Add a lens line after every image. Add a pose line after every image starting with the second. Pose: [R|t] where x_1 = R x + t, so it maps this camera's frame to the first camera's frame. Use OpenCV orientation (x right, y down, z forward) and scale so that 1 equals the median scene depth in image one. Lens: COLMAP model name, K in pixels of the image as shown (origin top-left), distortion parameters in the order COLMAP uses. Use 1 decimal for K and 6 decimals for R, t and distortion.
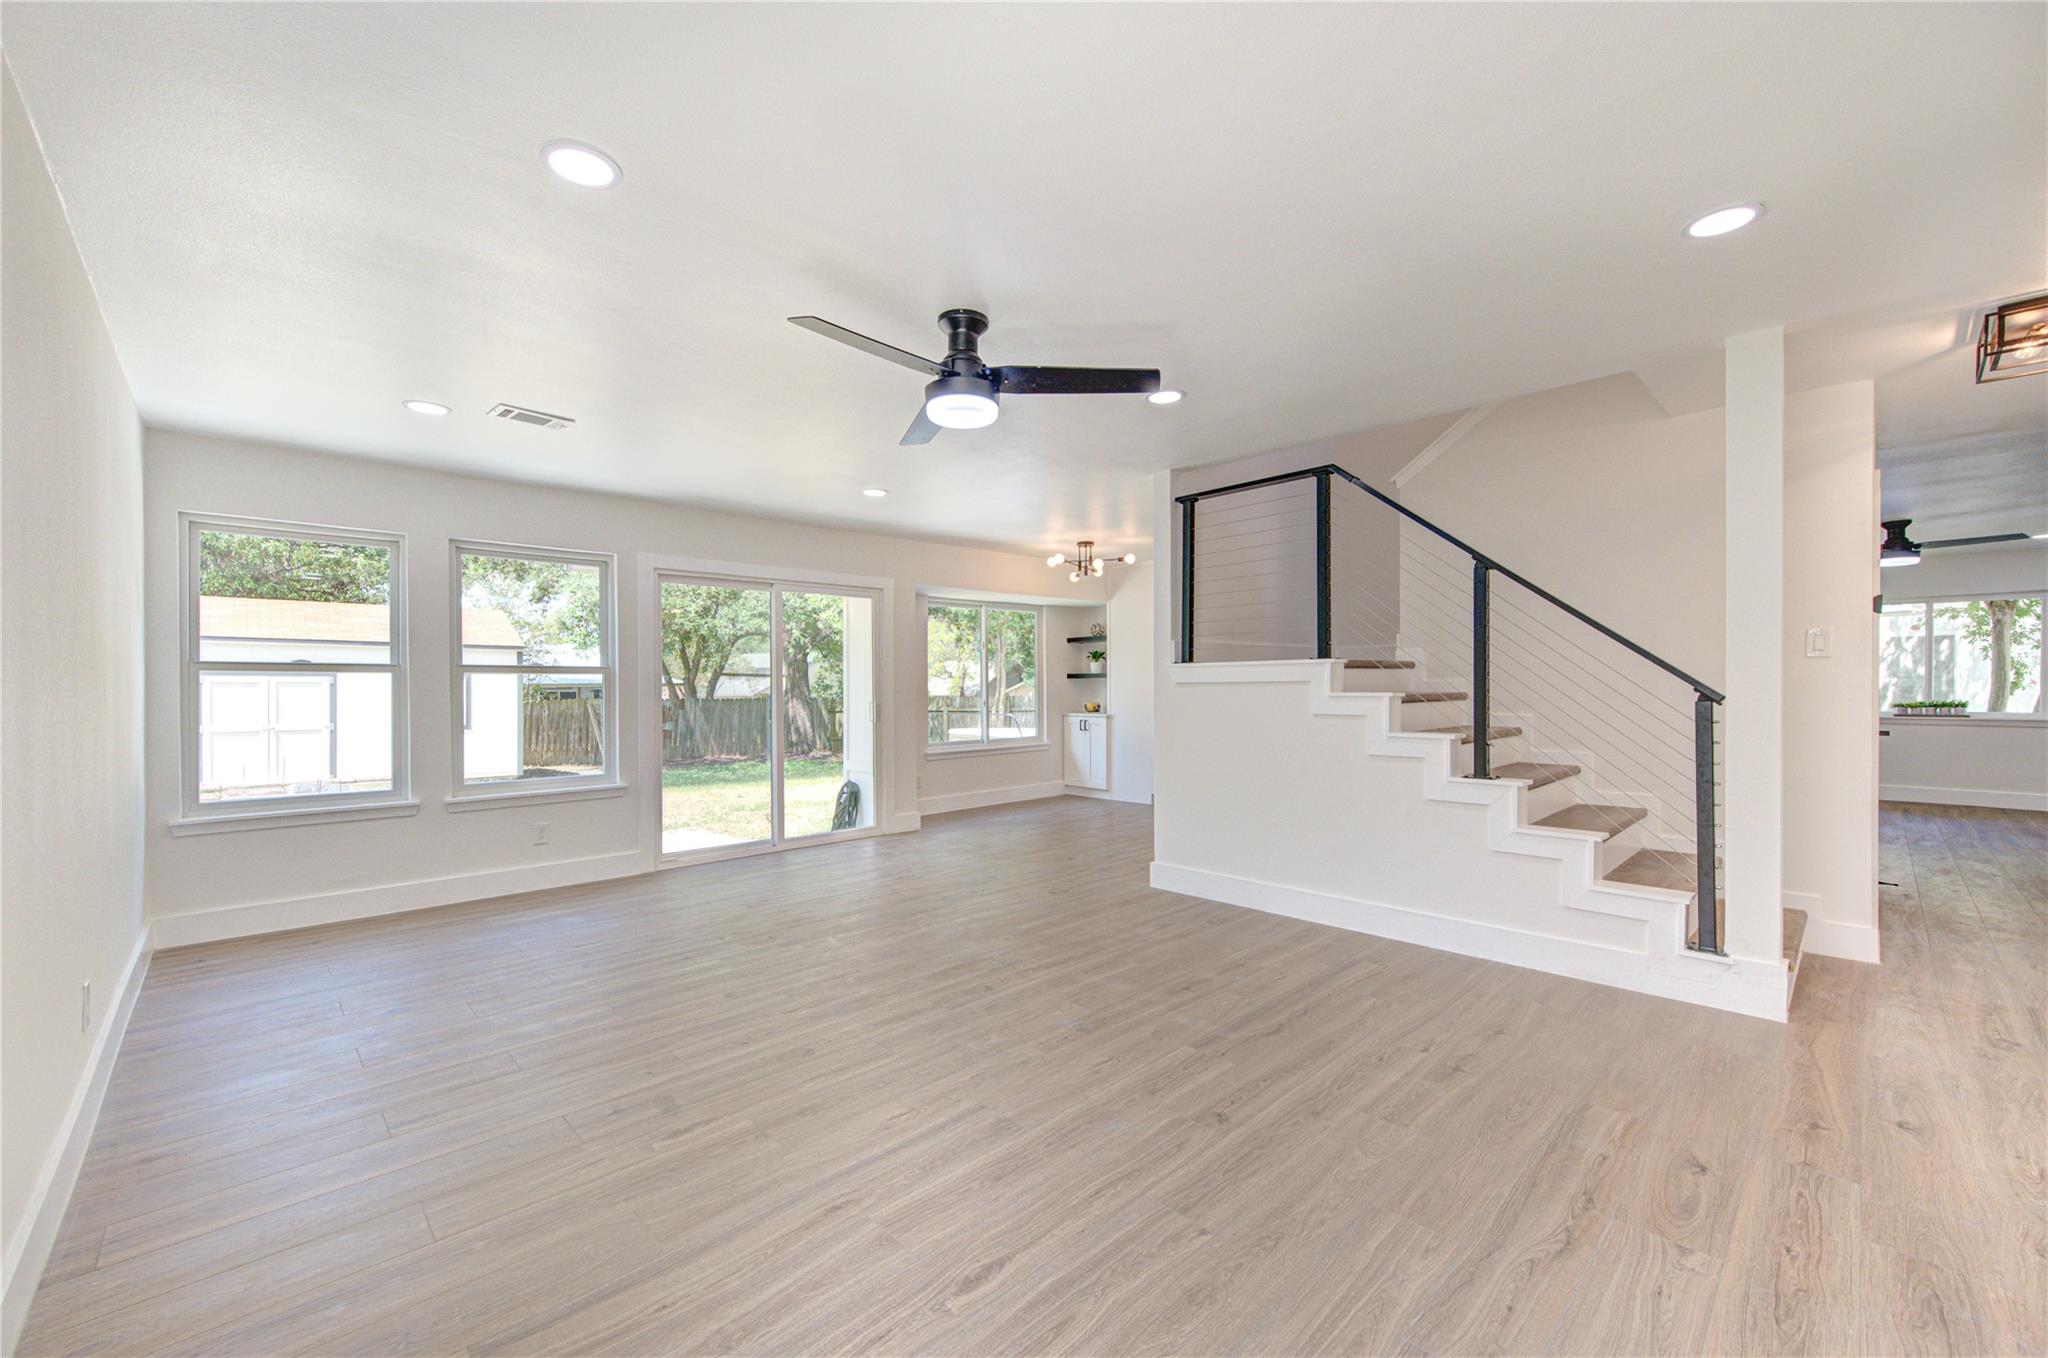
lens RADIAL K [[799.0, 0, 1025.7], [0, 799.0, 689.3], [0, 0, 1]] dist [0.000447, 0.000061]
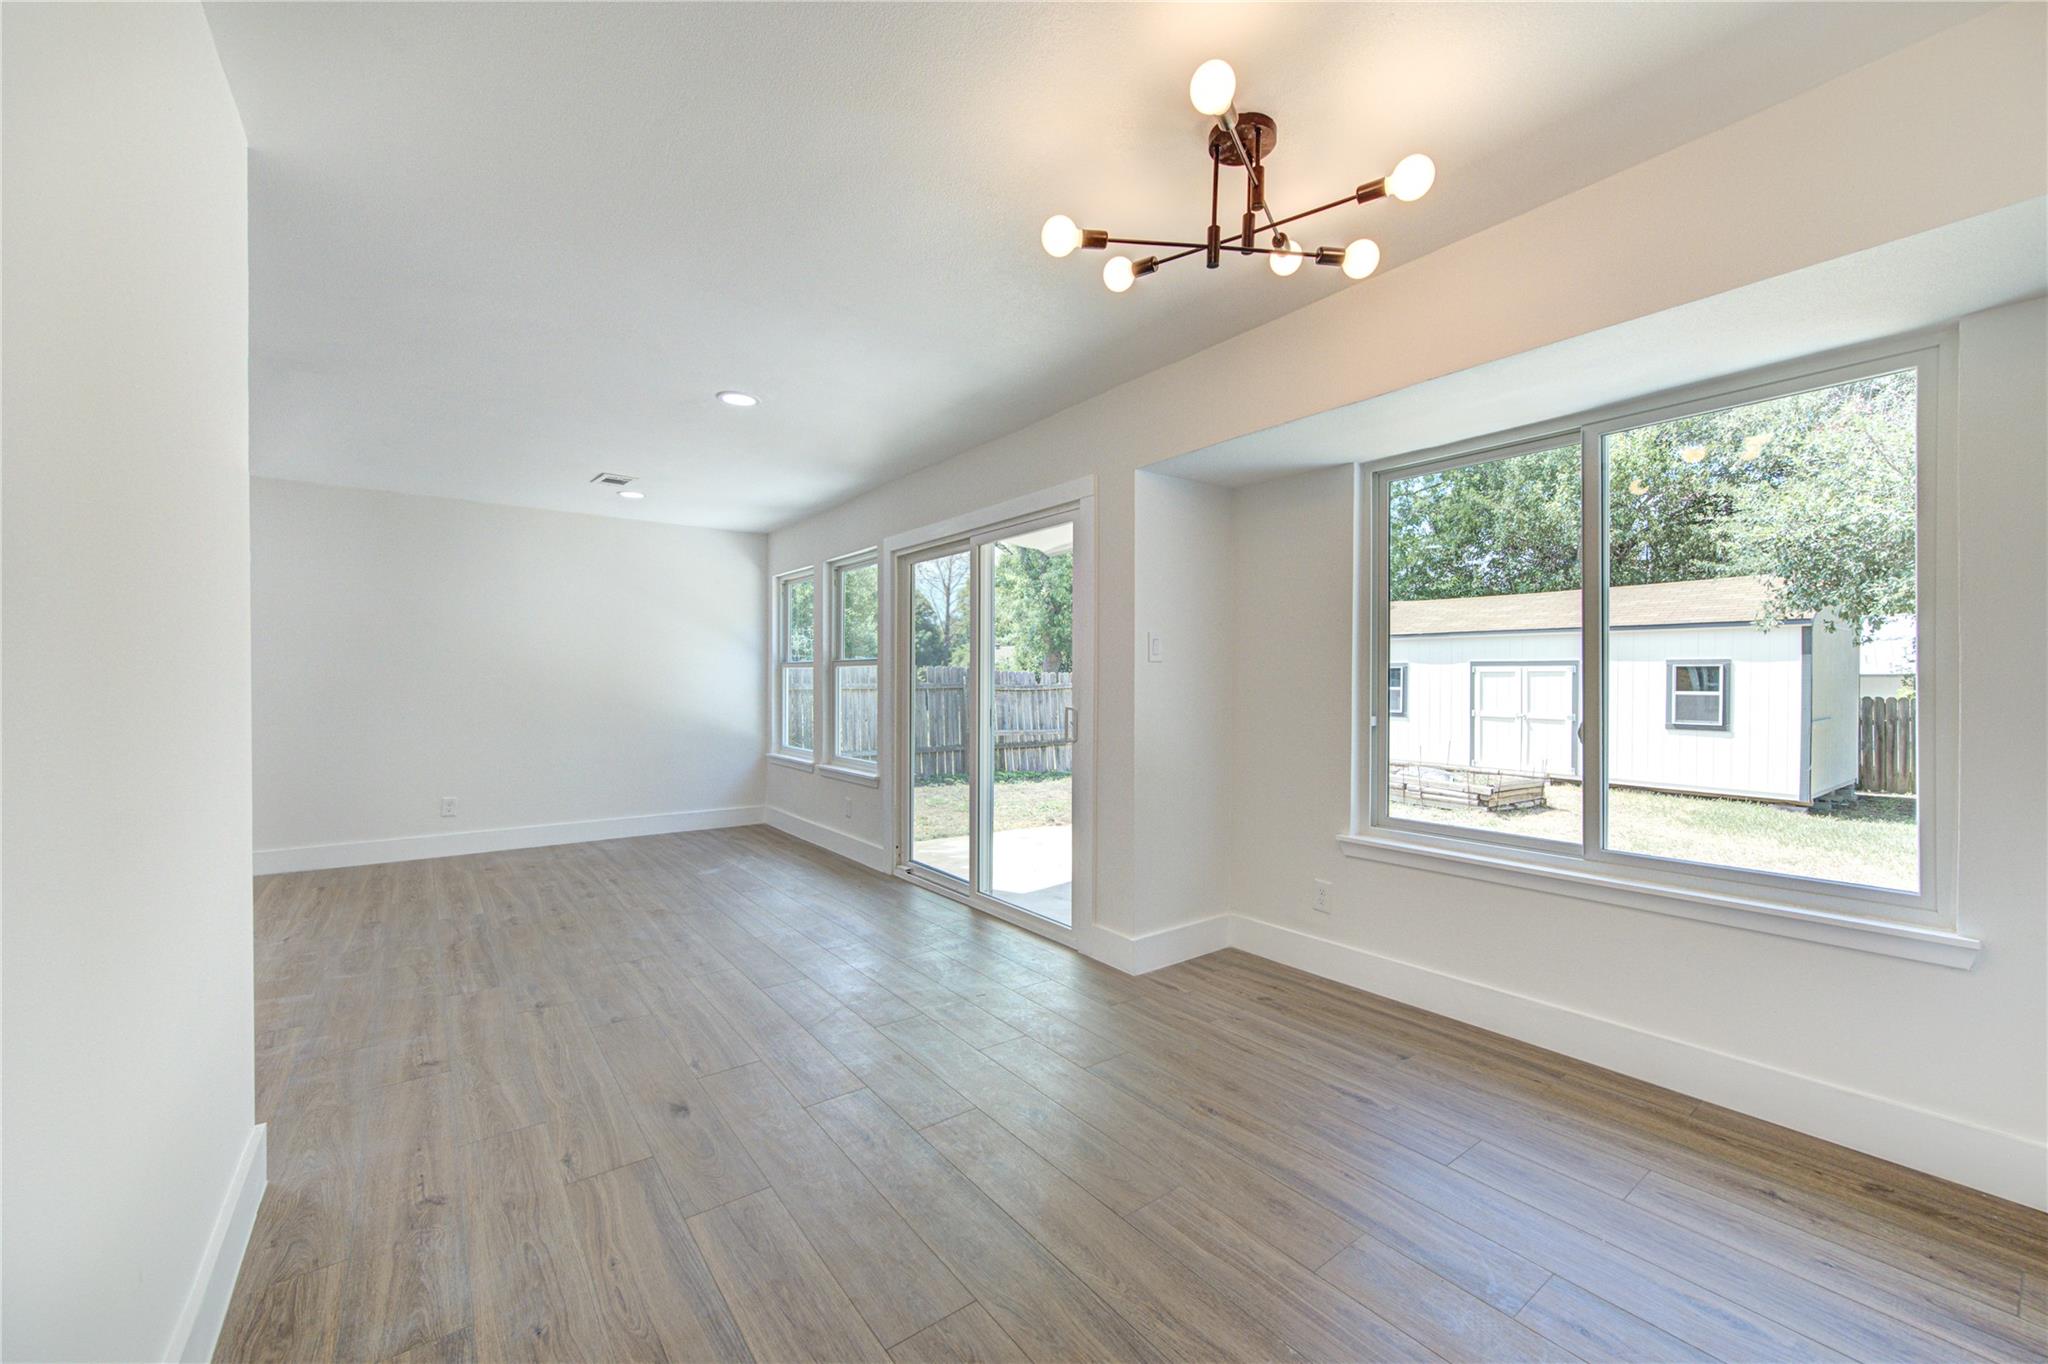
lens RADIAL K [[799.0, 0, 1025.7], [0, 799.0, 692.3], [0, 0, 1]] dist [0.000447, 0.000061]
pose [[-0.127978, 0.020604, -0.991563, 0.731216], [-0.002669, 0.999773, 0.021119, -0.014071], [0.991773, 0.005349, -0.127894, 2.106055]]
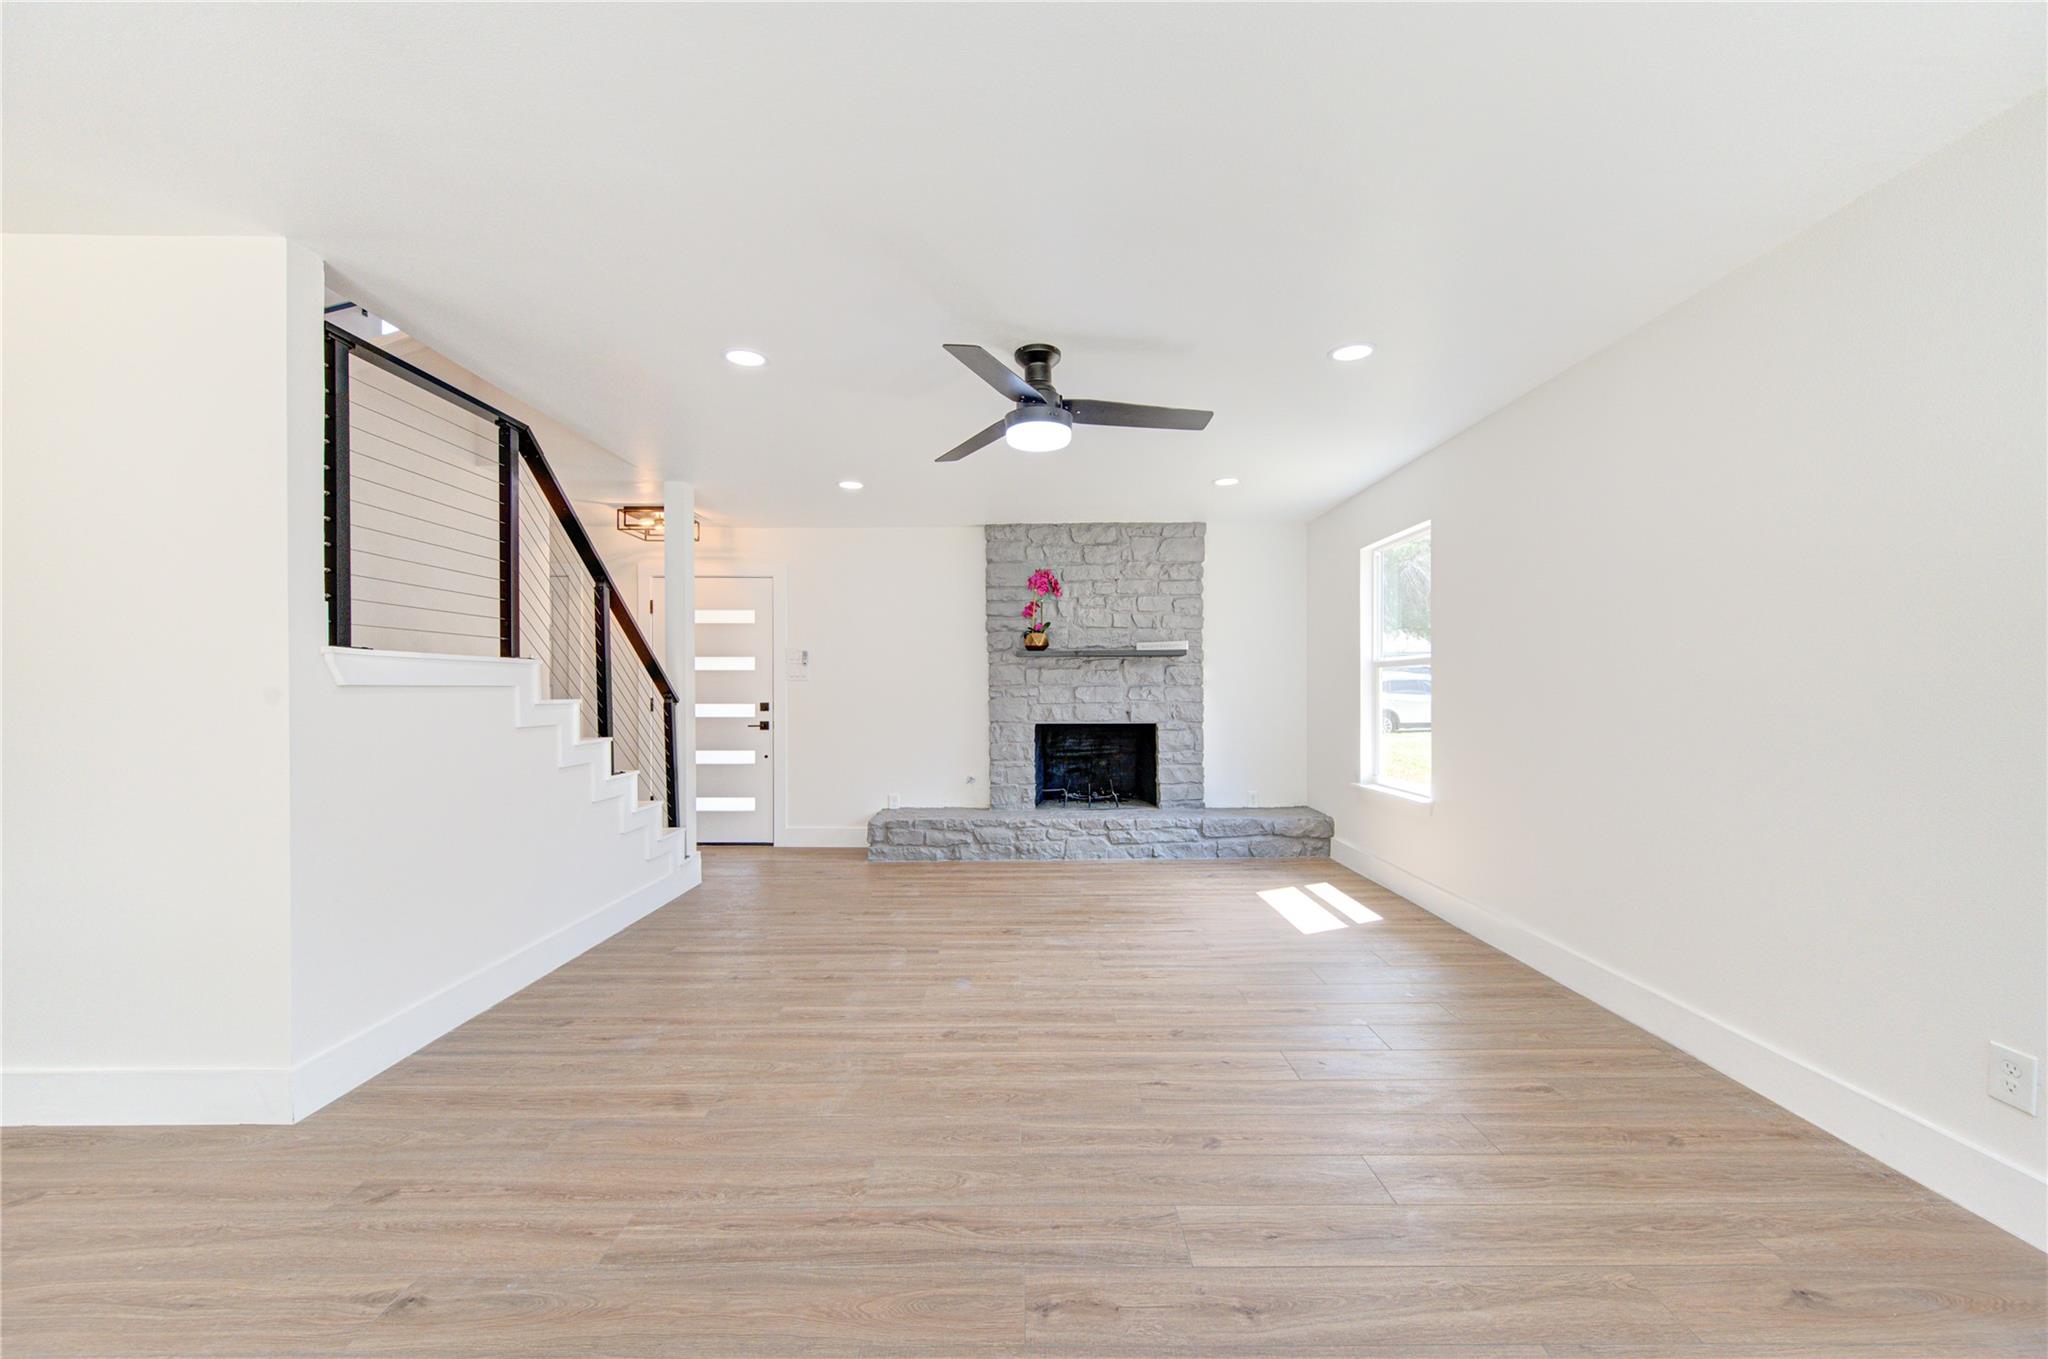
lens RADIAL K [[799.0, 0, 1025.7], [0, 799.0, 689.8], [0, 0, 1]] dist [0.000447, 0.000061]
pose [[-0.716357, 0.009614, 0.697668, -0.701754], [0.010891, 0.999937, -0.002596, 0.001135], [-0.697649, 0.005739, -0.716417, 1.524008]]
